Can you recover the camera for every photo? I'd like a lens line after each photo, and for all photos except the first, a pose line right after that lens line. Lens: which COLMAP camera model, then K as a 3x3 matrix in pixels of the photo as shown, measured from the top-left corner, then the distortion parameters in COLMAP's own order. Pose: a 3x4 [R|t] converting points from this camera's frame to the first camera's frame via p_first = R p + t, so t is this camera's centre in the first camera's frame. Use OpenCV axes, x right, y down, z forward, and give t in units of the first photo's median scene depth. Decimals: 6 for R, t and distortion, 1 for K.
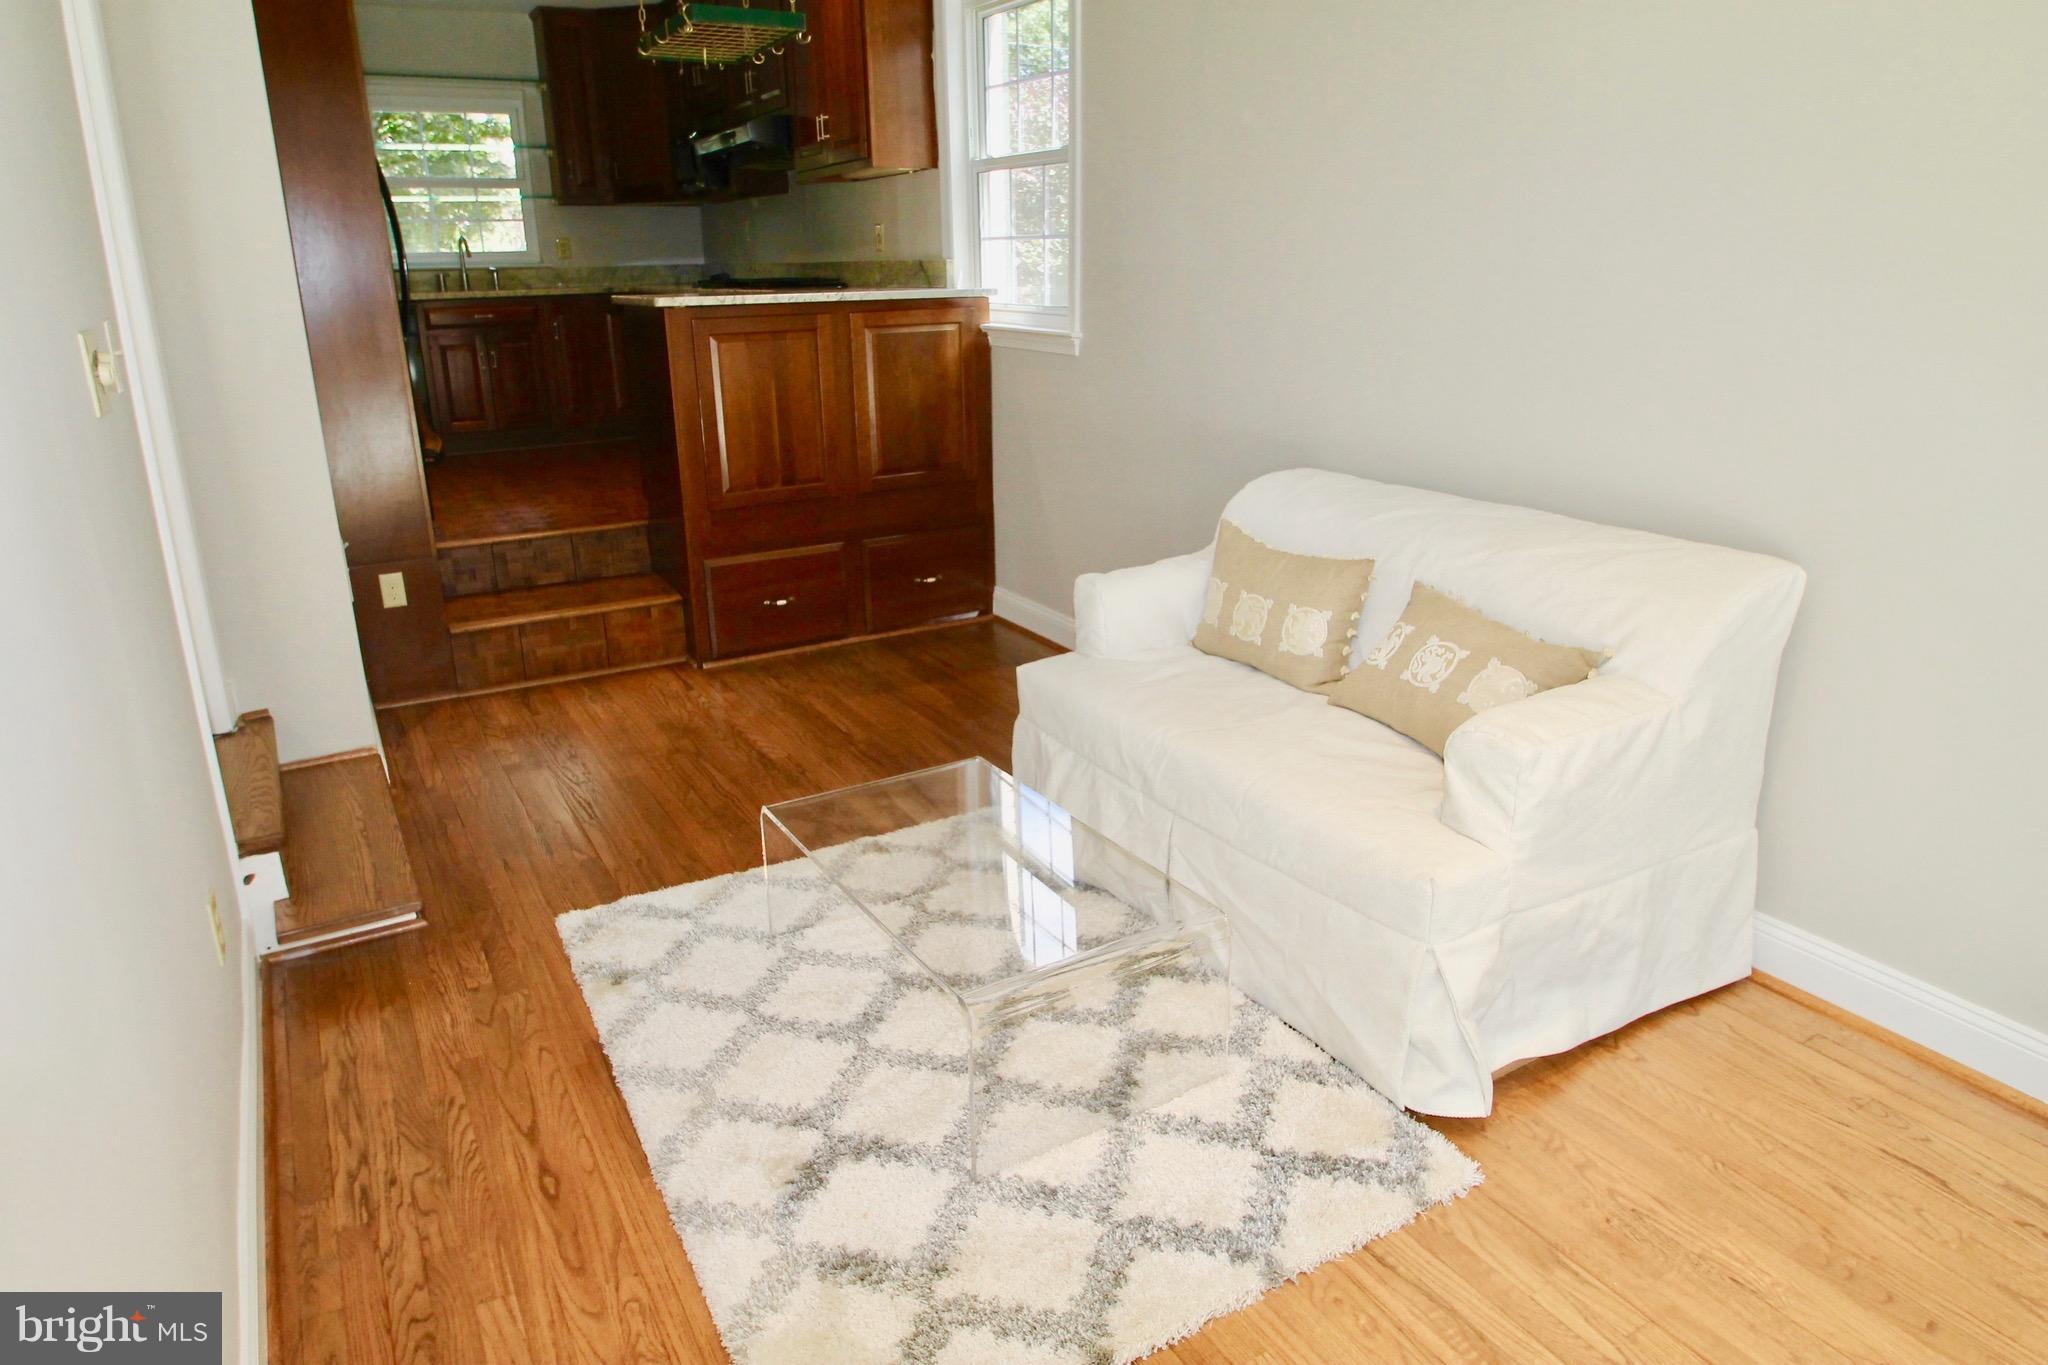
lens RADIAL K [[1285.1, 0, 1024.0], [0, 1285.1, 682.5], [0, 0, 1]] dist [-0.001736, -0.000707]
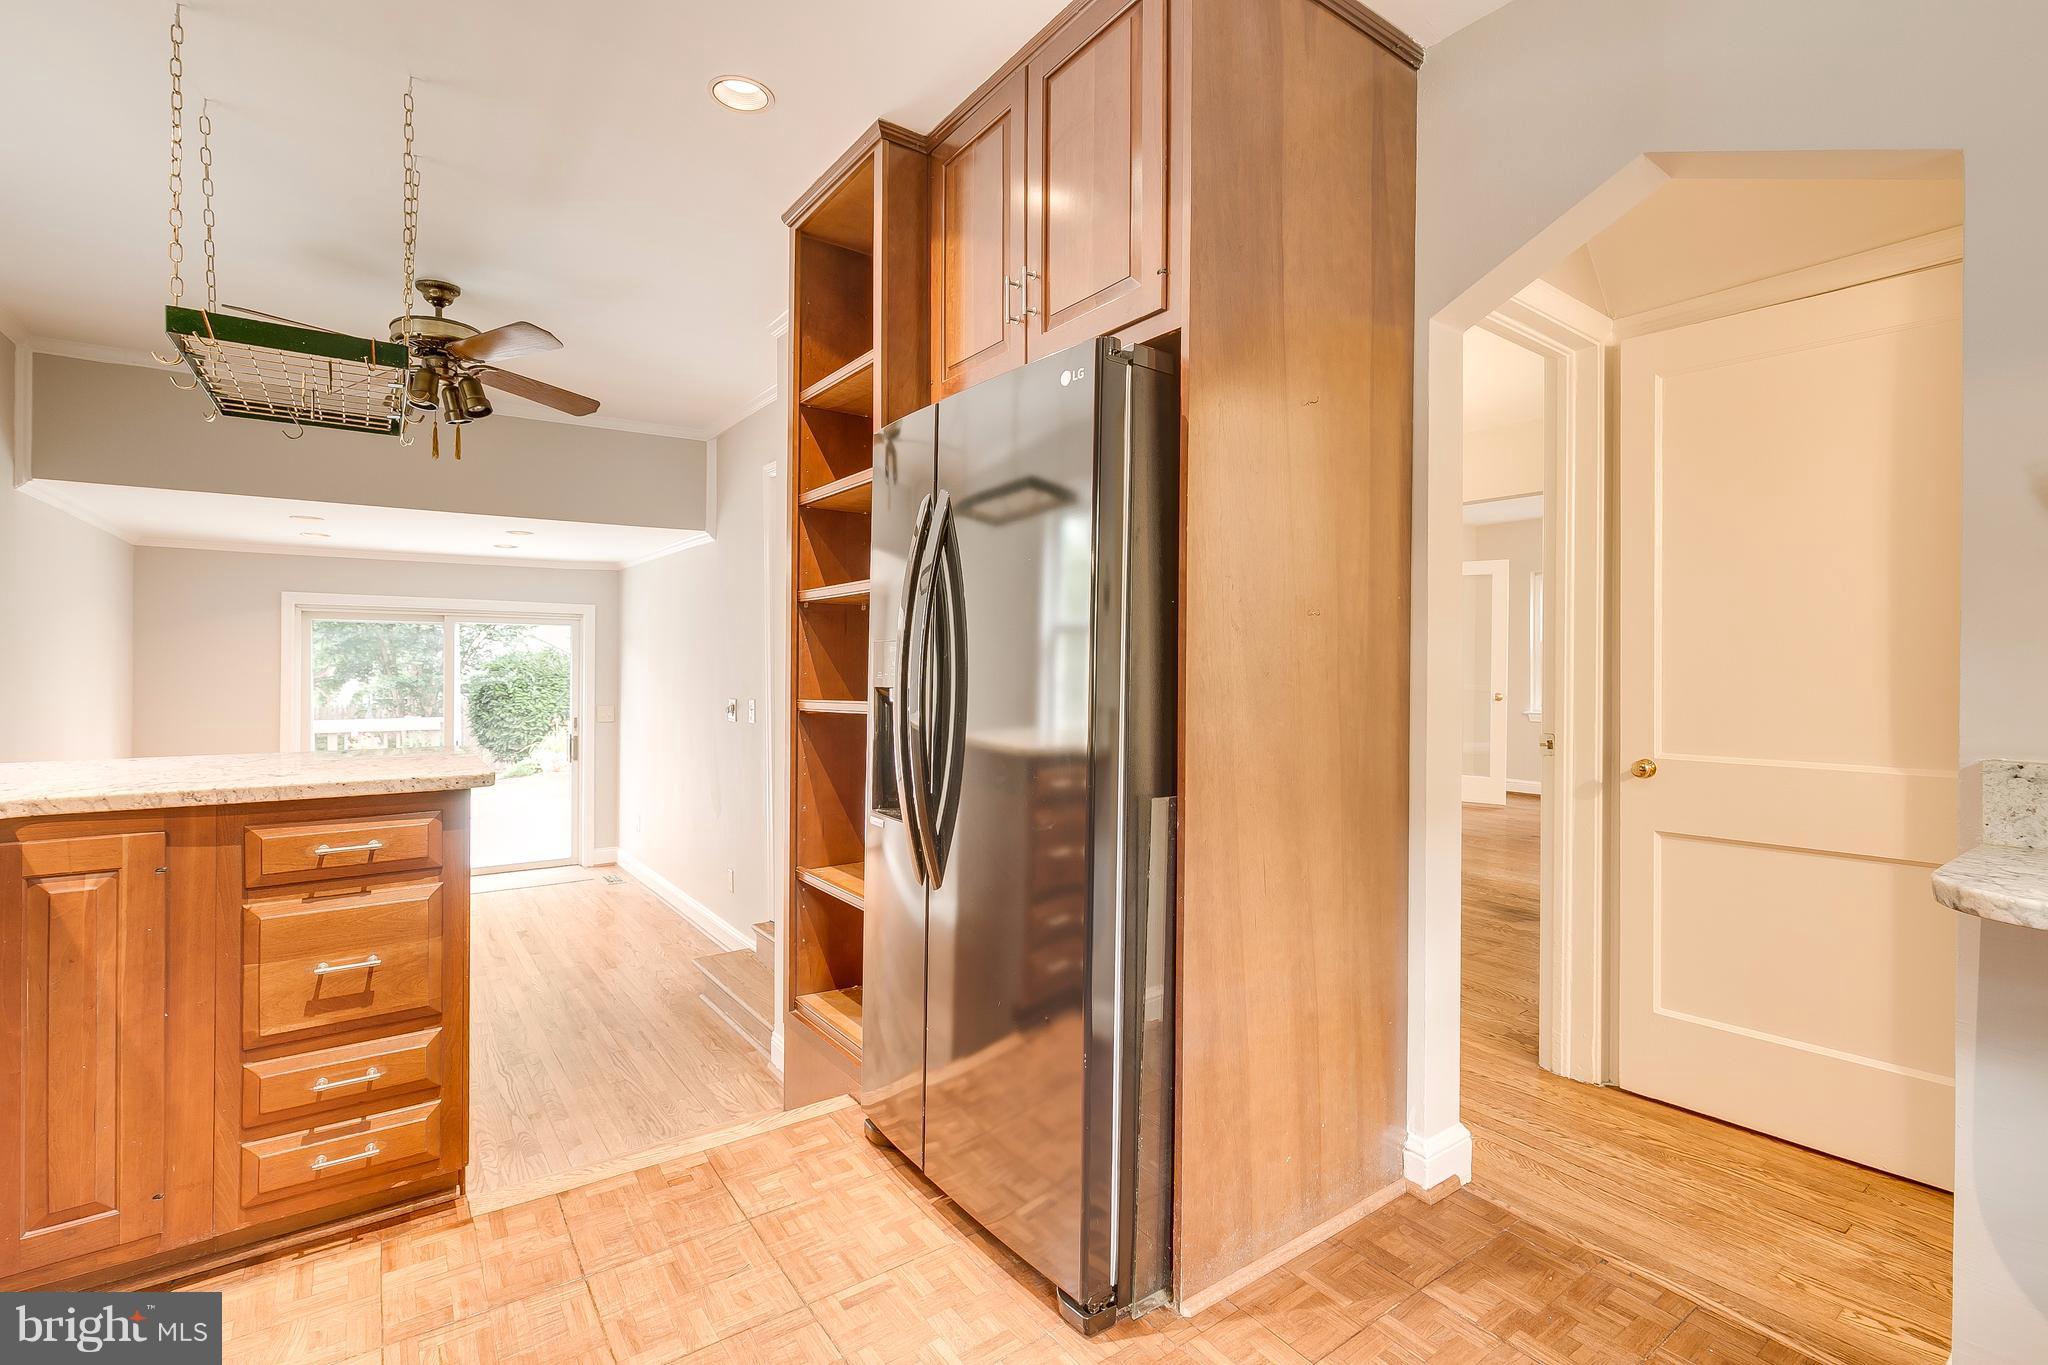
lens RADIAL K [[921.3, 0, 1026.7], [0, 921.3, 672.8], [0, 0, 1]] dist [0.004262, -0.000136]
pose [[-0.994147, 0.006804, -0.107824, -0.502364], [-0.027985, 0.947736, 0.317825, -0.467463], [0.104351, 0.318982, -0.941998, 1.378477]]
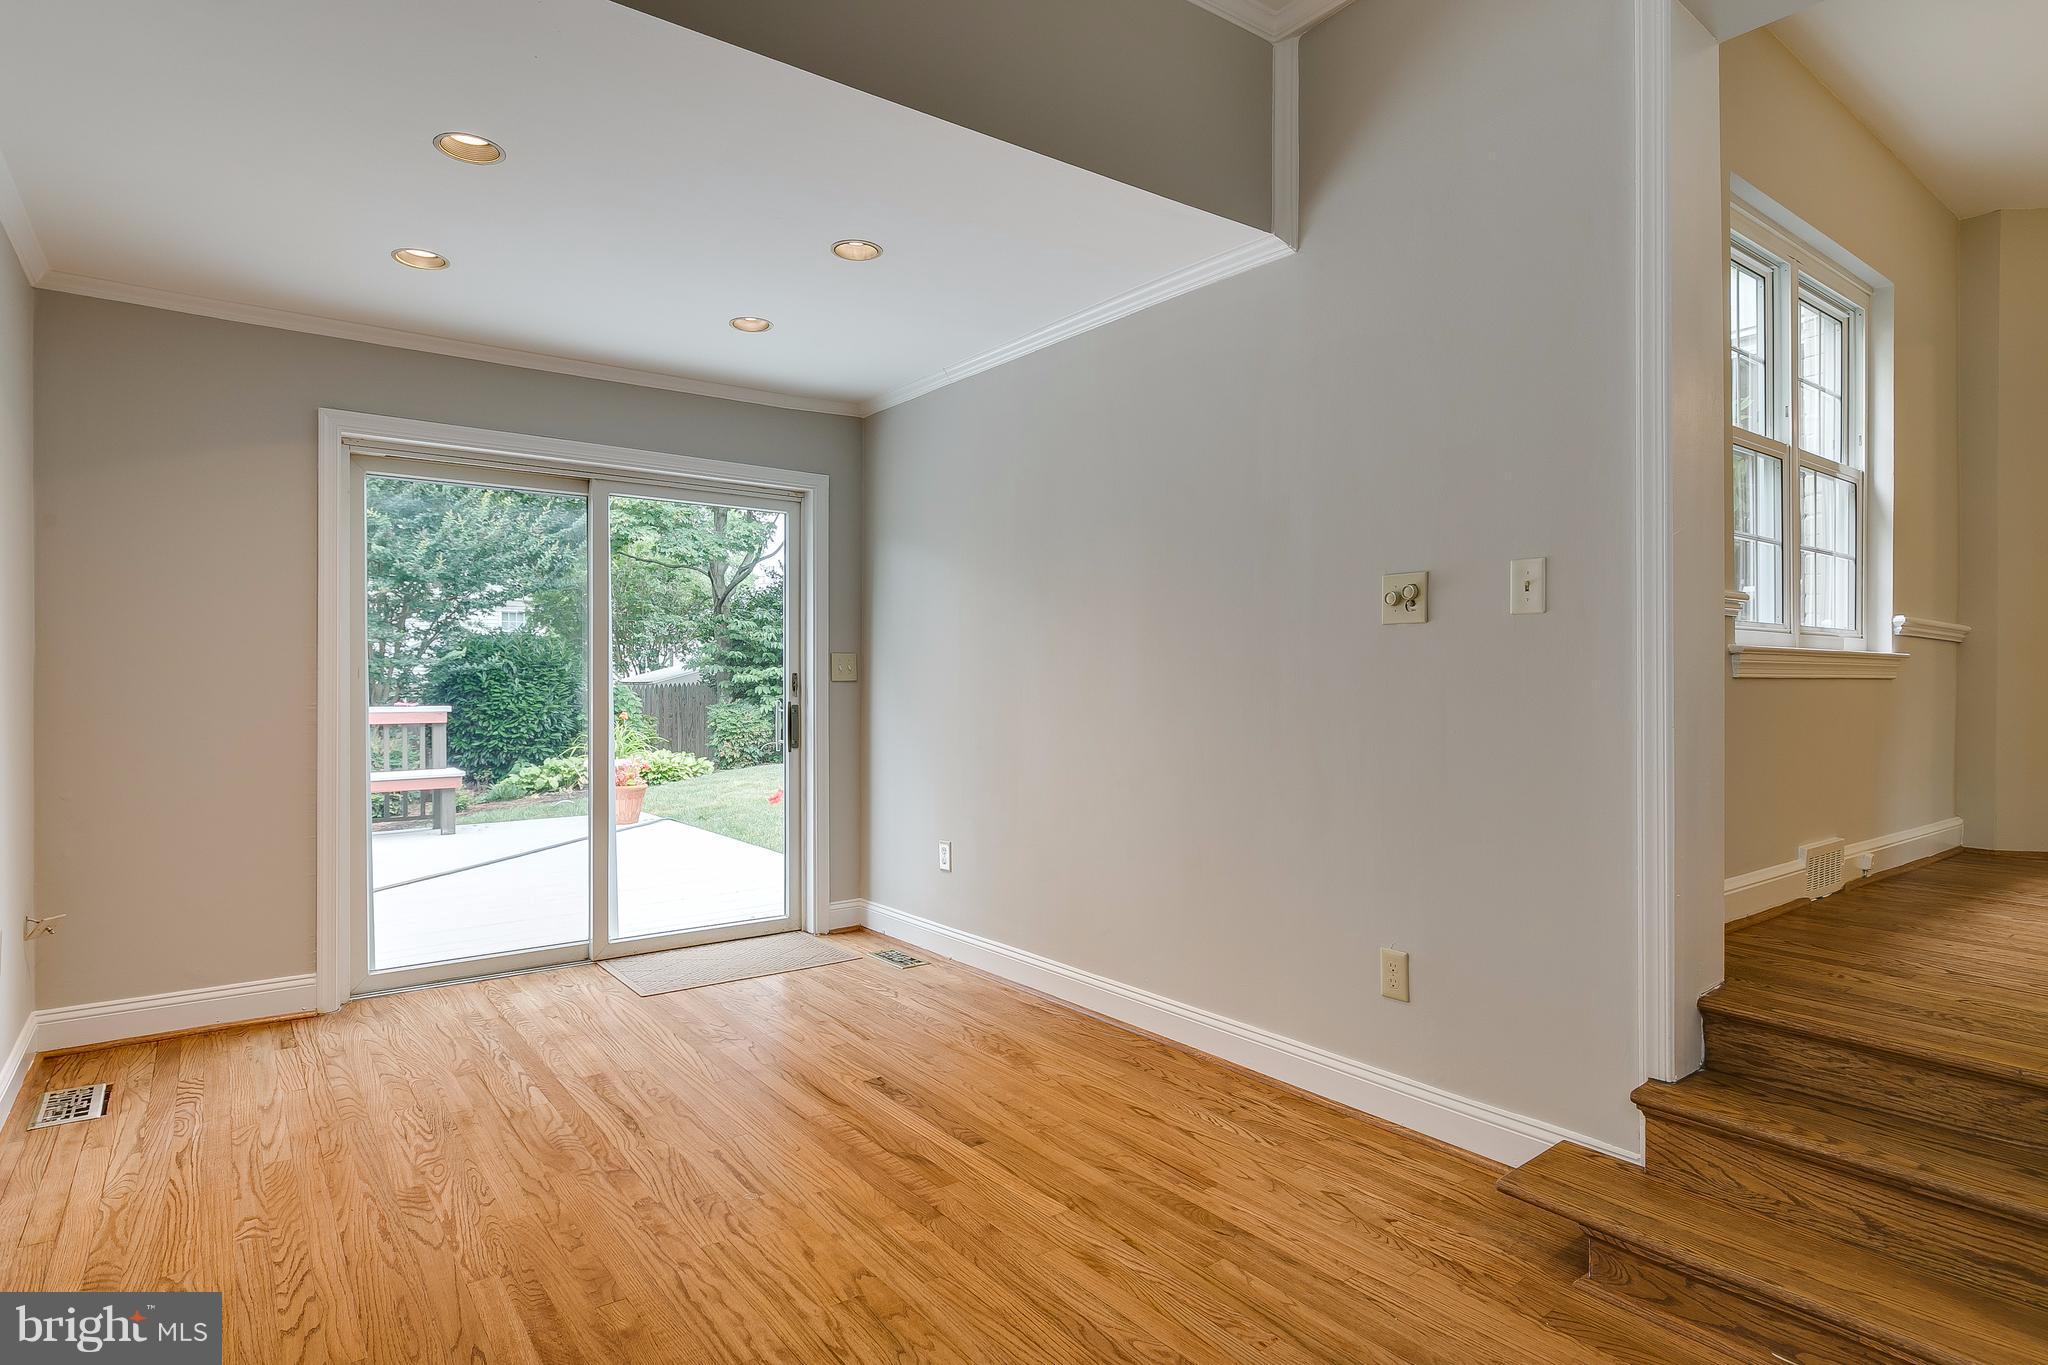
lens RADIAL K [[1067.3, 0, 1019.2], [0, 1067.3, 691.3], [0, 0, 1]] dist [0.004486, 0.001228]
pose [[-0.991958, 0.014610, -0.125718, -0.029786], [-0.026982, 0.946067, 0.322847, -0.219489], [0.123654, 0.323642, -0.938065, 0.890796]]
